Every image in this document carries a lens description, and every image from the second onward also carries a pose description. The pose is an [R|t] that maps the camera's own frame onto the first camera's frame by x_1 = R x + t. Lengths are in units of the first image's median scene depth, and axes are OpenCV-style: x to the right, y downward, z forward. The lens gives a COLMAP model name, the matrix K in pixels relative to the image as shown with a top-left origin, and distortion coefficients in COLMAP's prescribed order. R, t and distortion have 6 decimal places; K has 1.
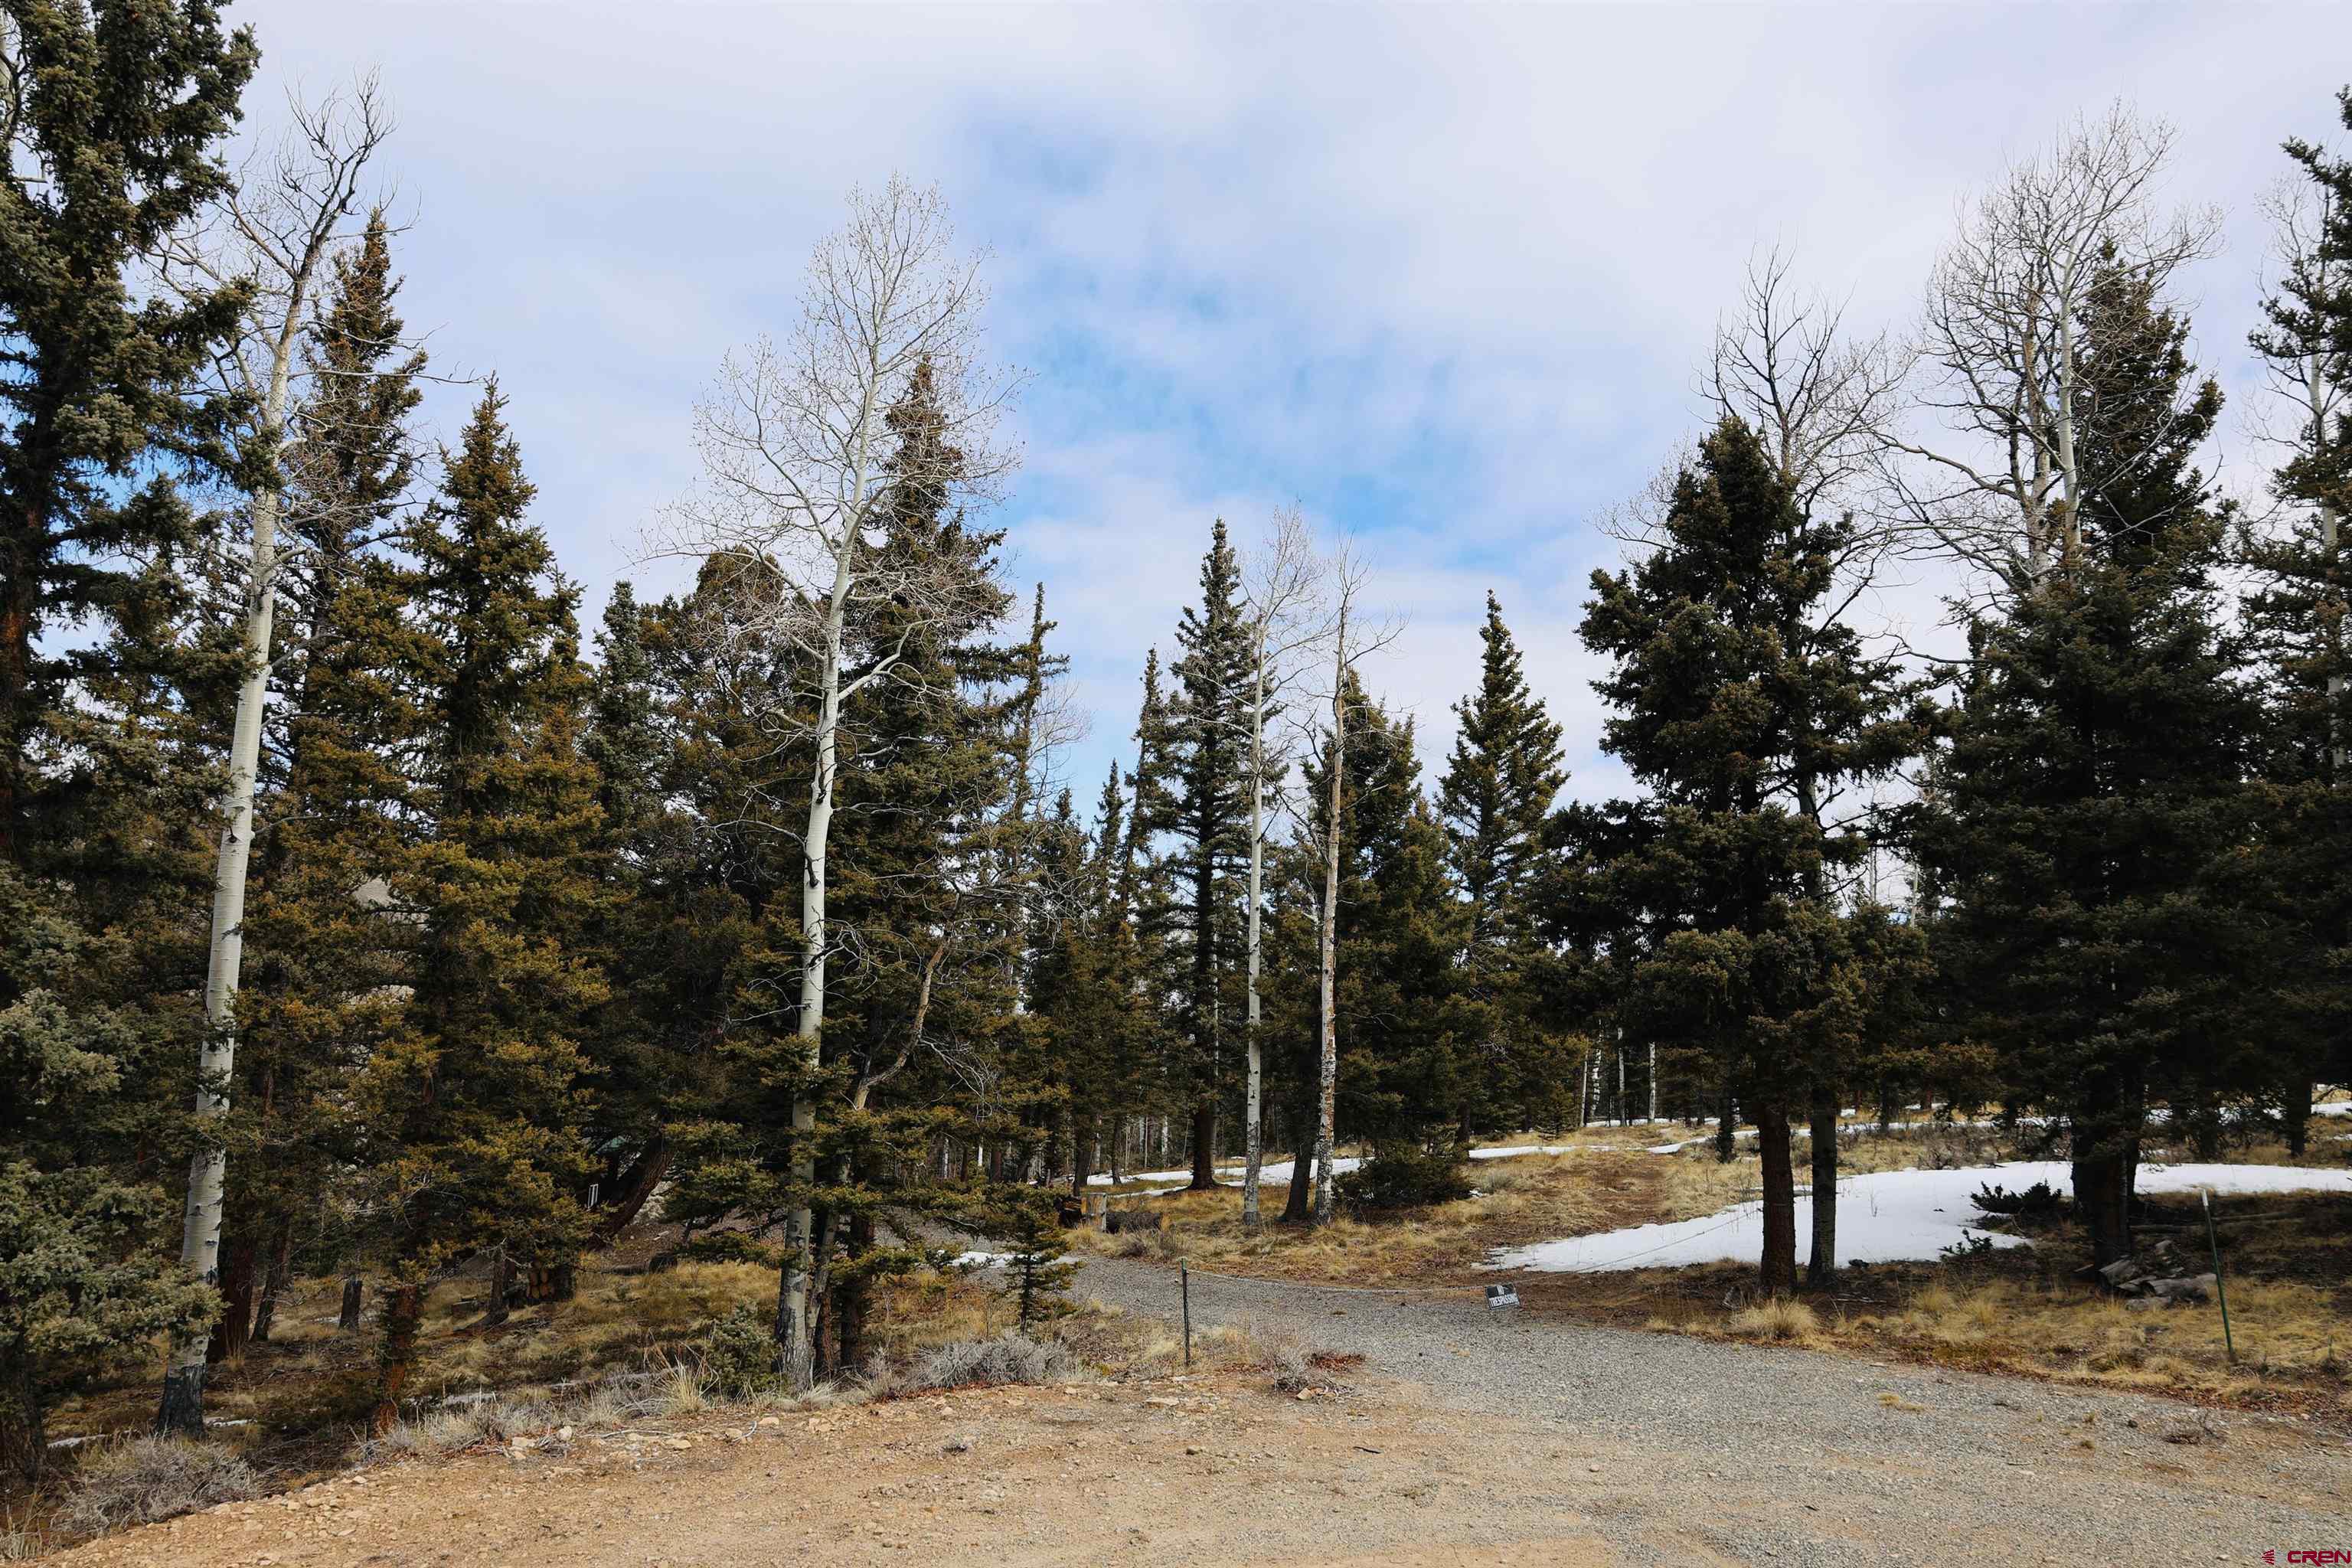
lens RADIAL K [[1671.2, 0, 1176.8], [0, 1671.2, 780.8], [0, 0, 1]] dist [0.003810, 0.002974]
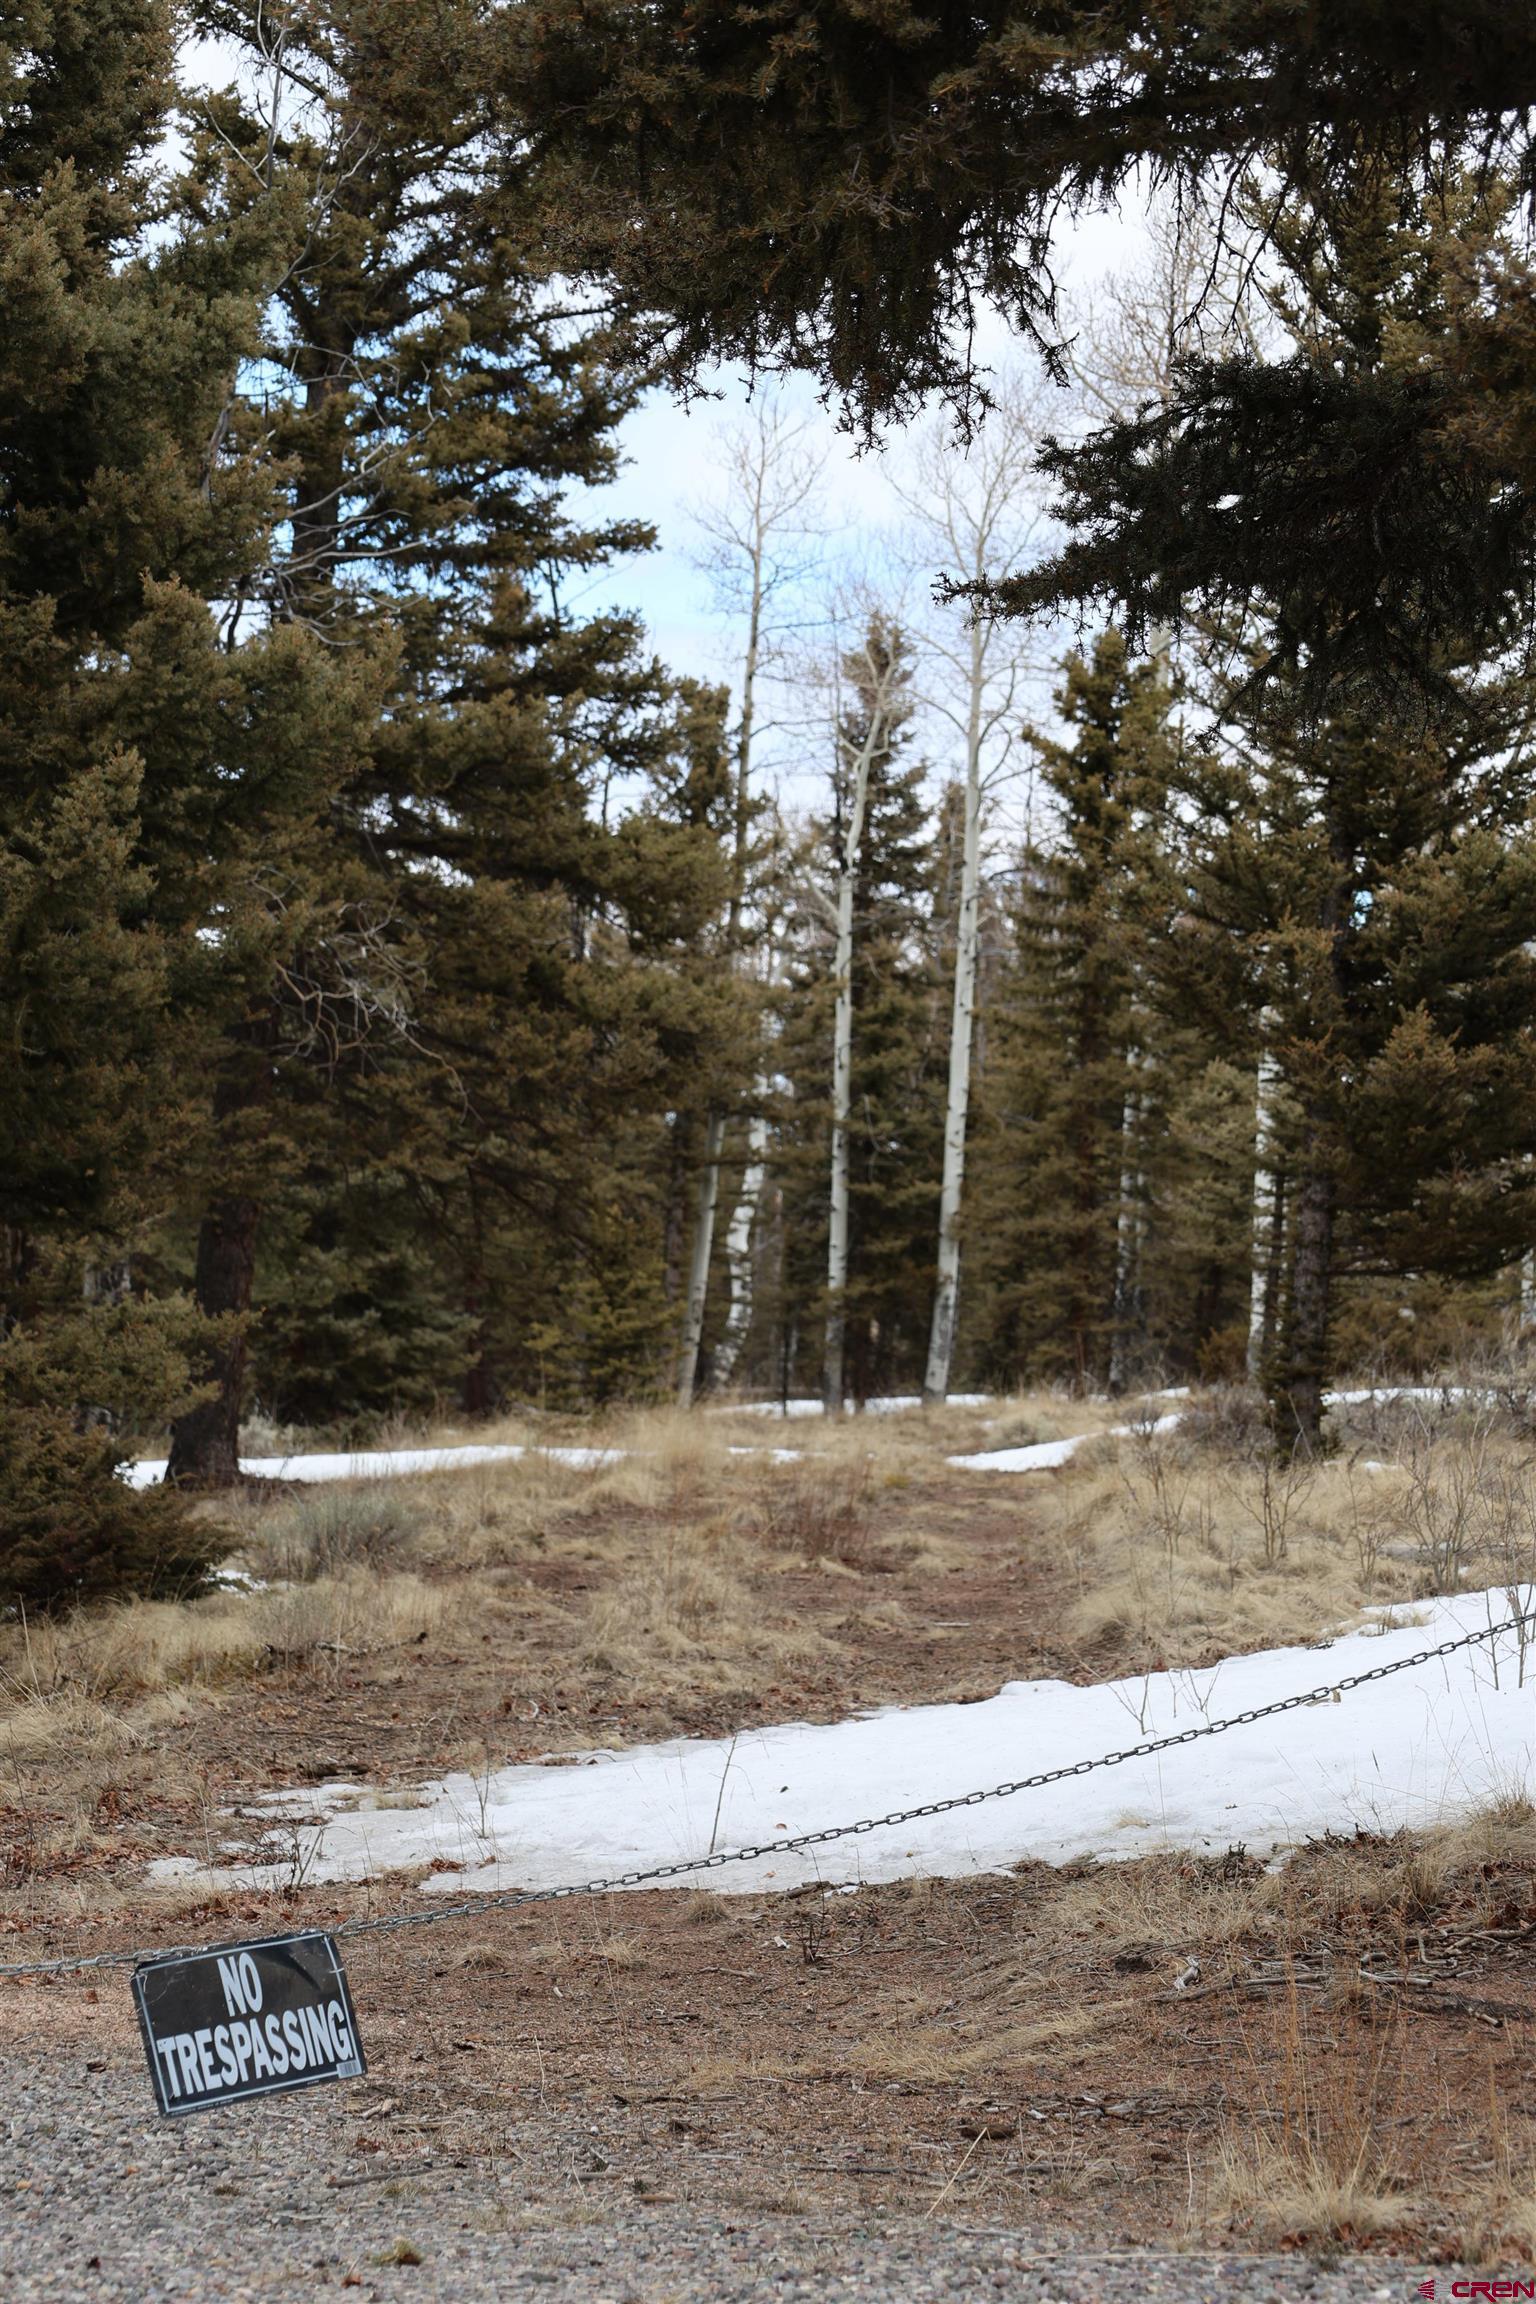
lens RADIAL K [[5527.8, 0, 761.7], [0, 5527.8, 1145.8], [0, 0, 1]] dist [0.030672, 0.000000]
pose [[0.967964, 0.022658, 0.250066, 0.076836], [-0.056914, 0.989798, 0.130618, 0.112005], [-0.244555, -0.140666, 0.959378, 0.360565]]
